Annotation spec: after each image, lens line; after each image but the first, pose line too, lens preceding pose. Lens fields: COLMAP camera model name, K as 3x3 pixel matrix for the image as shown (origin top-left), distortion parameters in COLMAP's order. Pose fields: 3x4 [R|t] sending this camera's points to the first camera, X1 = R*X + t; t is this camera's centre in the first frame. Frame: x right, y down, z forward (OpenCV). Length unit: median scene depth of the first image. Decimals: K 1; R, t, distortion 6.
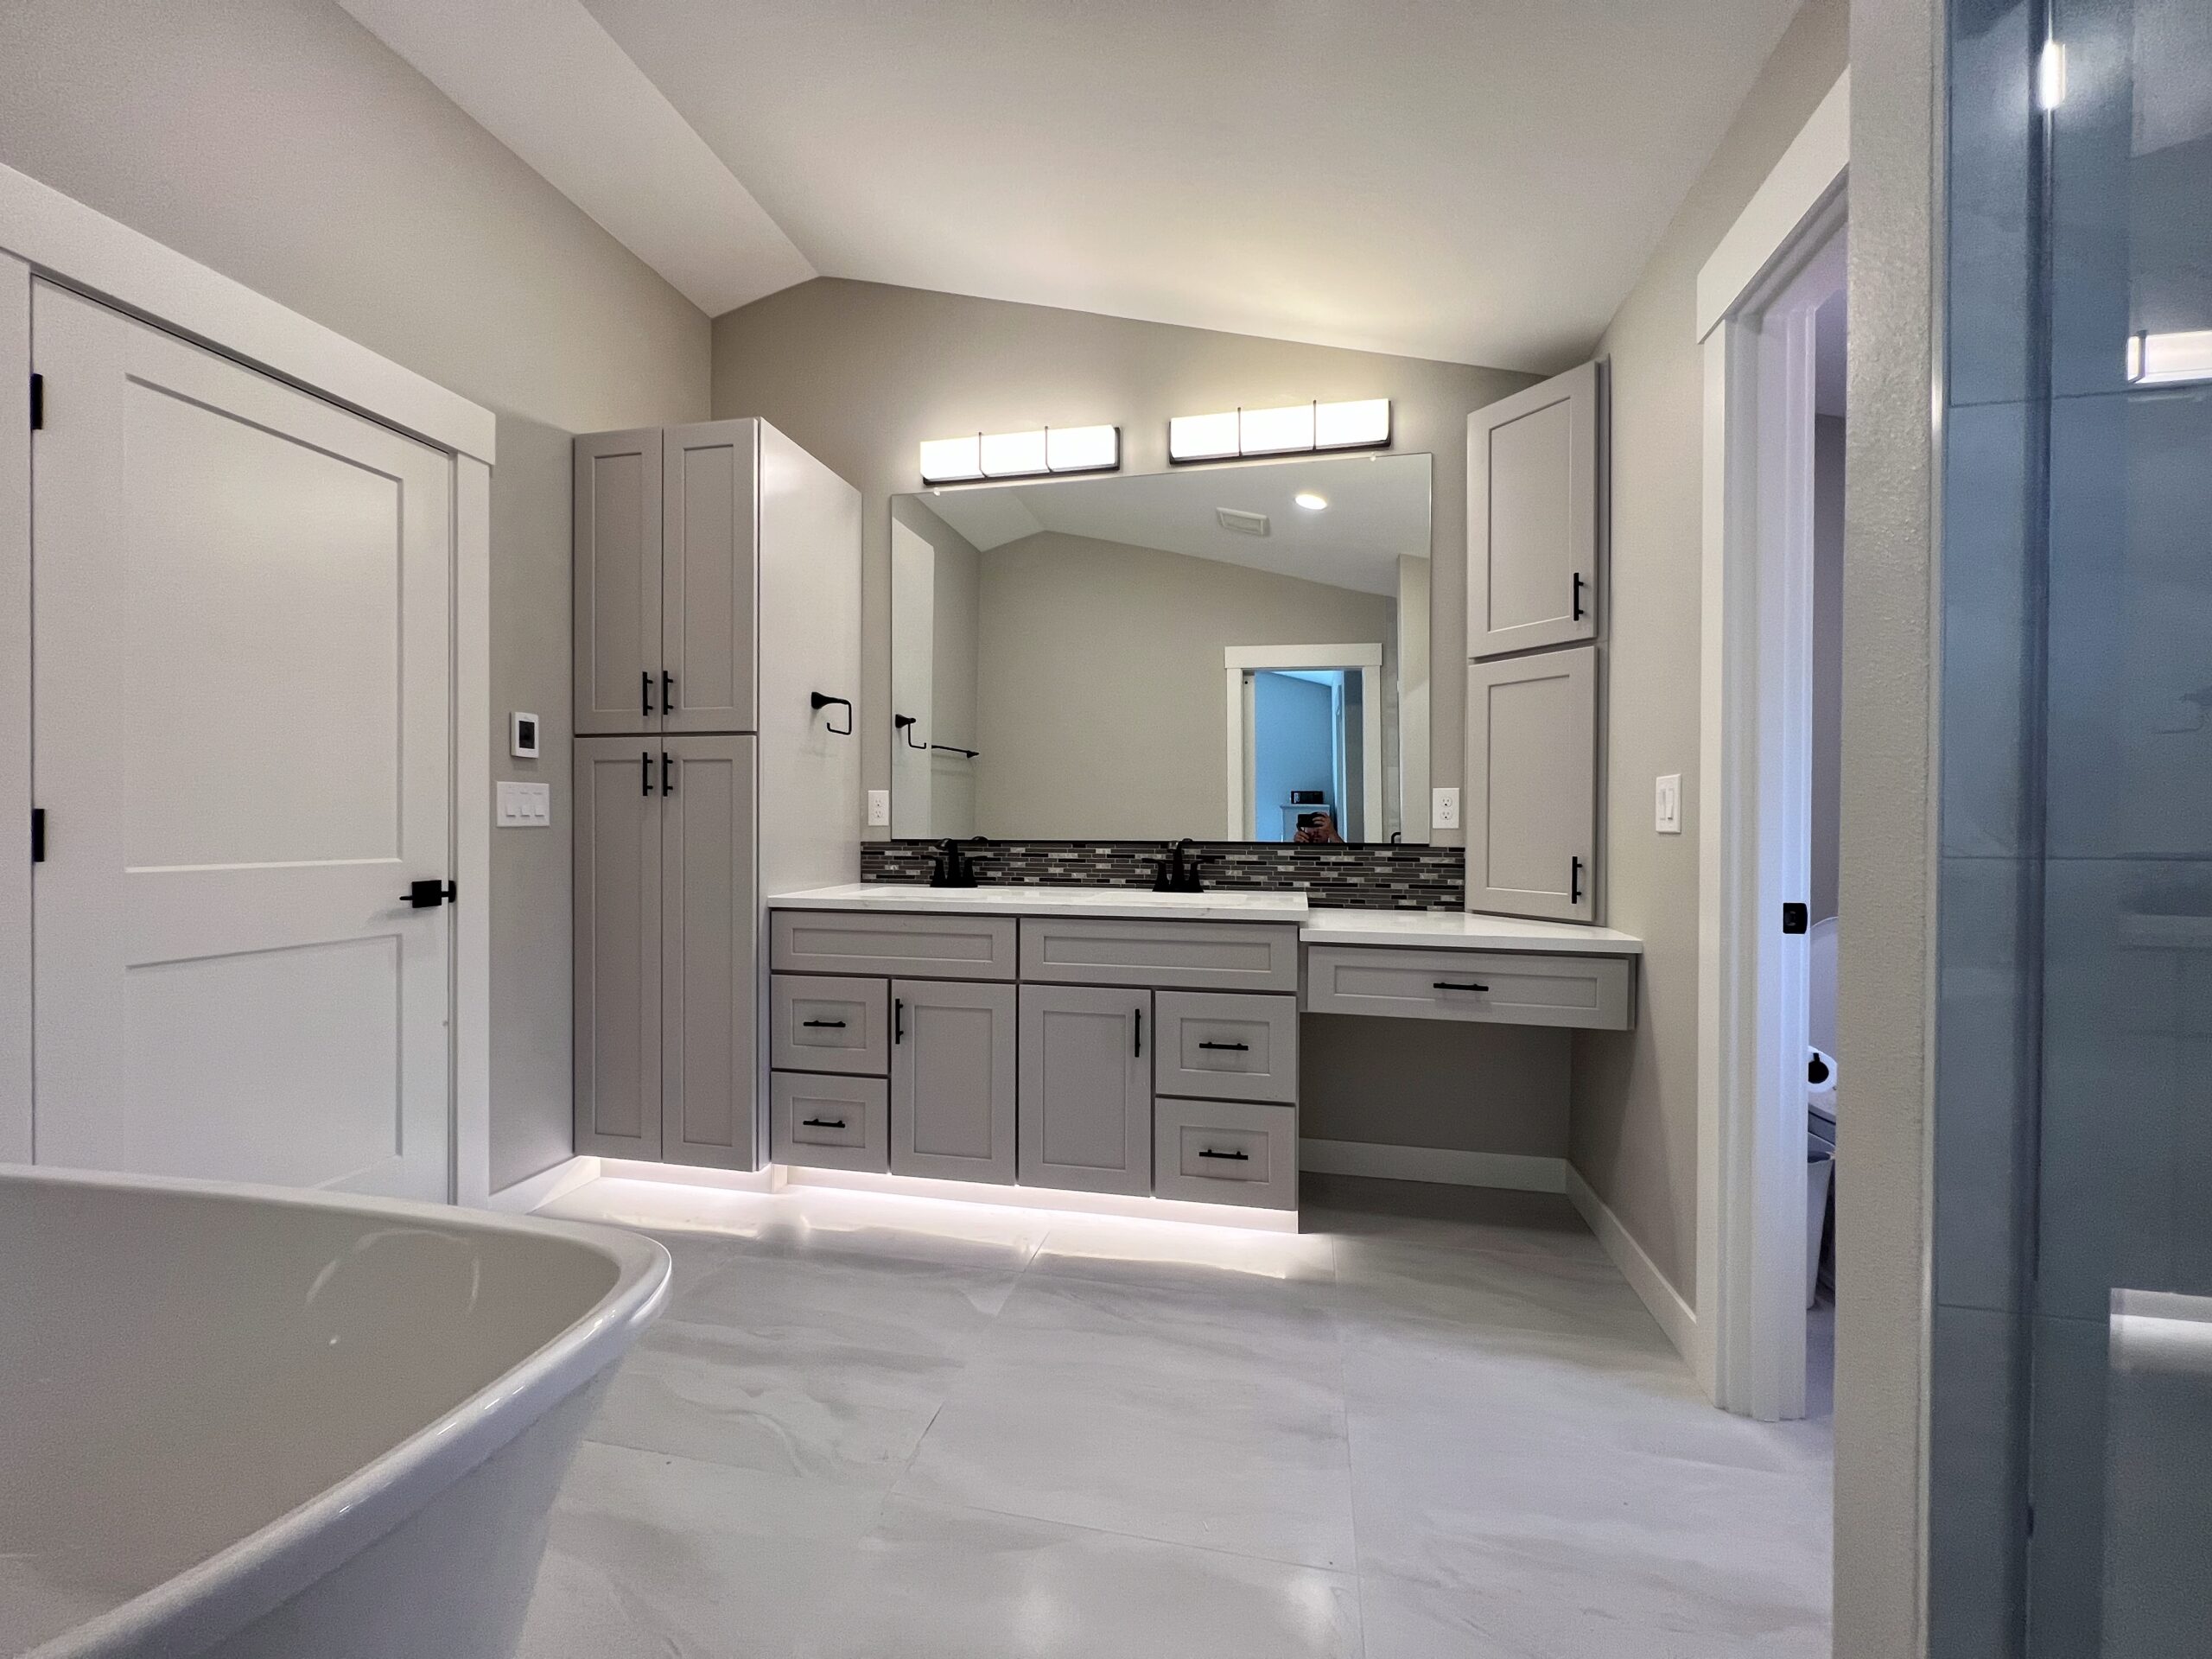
lens RADIAL K [[888.9, 0, 1108.8], [0, 888.9, 828.4], [0, 0, 1]] dist [0.000377, 0.000674]
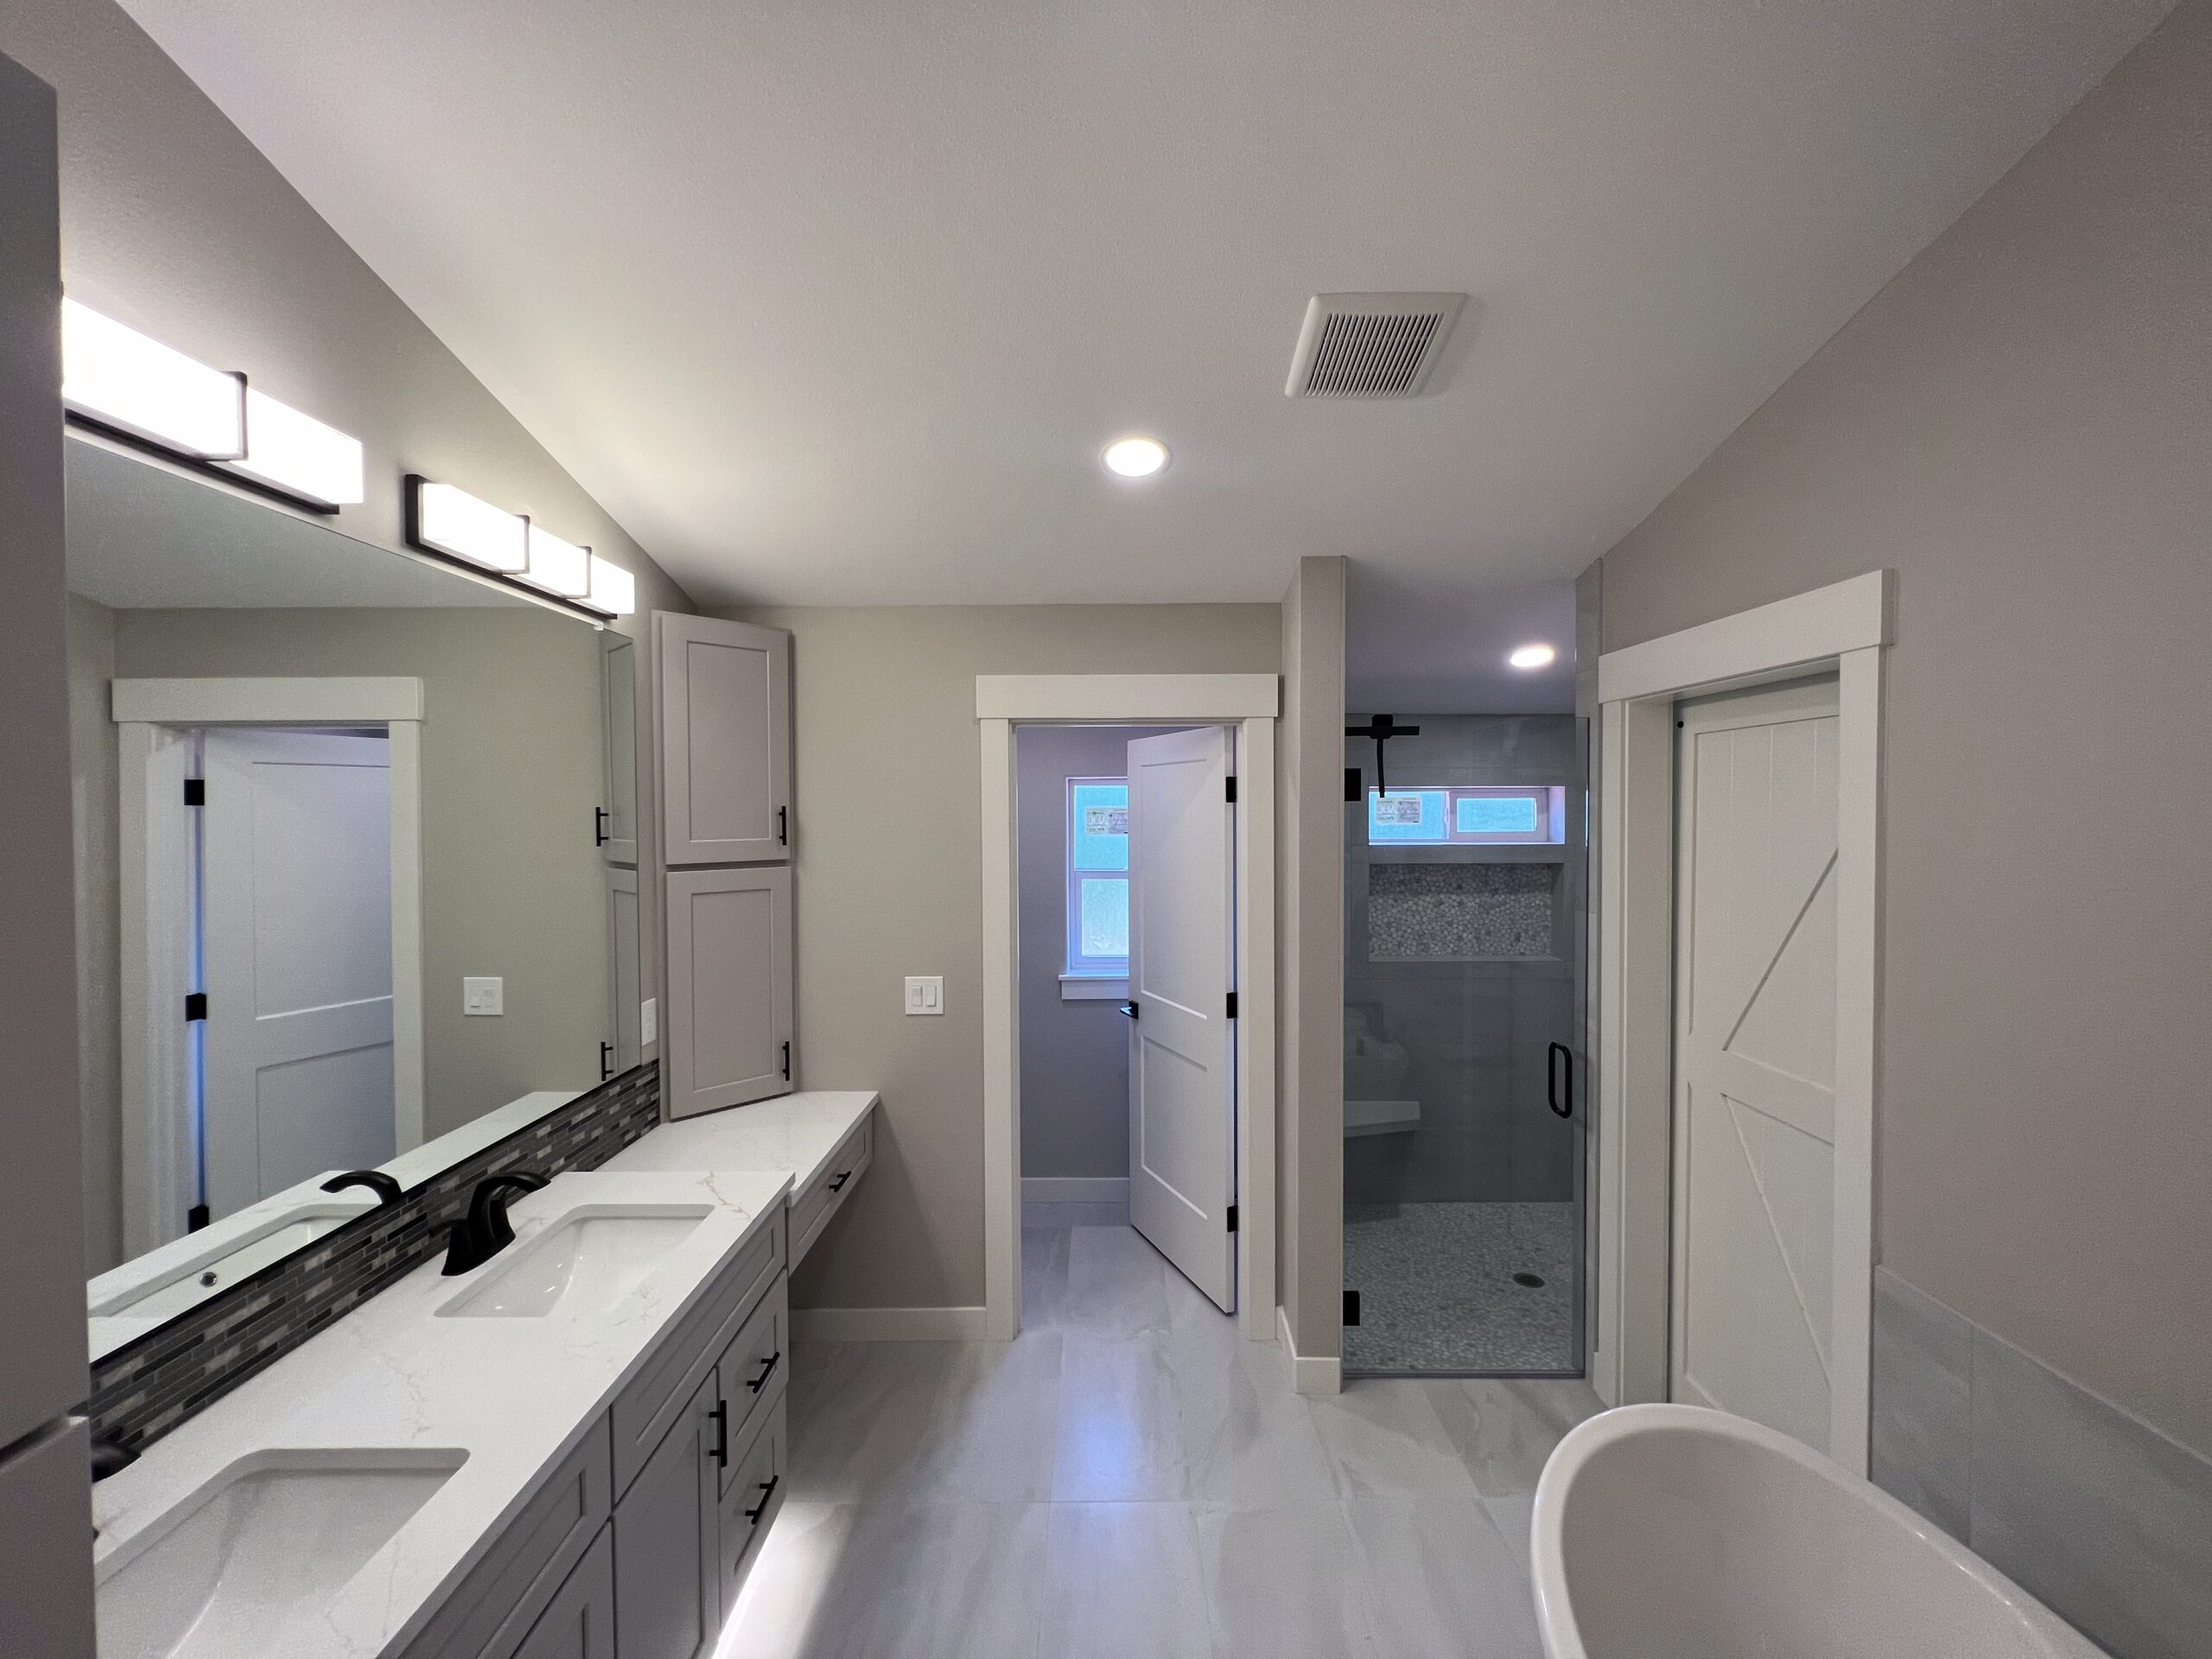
lens RADIAL K [[888.9, 0, 1108.8], [0, 888.9, 828.4], [0, 0, 1]] dist [0.000377, 0.000674]
pose [[-0.218777, -0.023579, 0.975490, -0.709429], [0.009054, 0.999616, 0.026193, -0.273979], [-0.975733, 0.014563, -0.218479, 0.801734]]
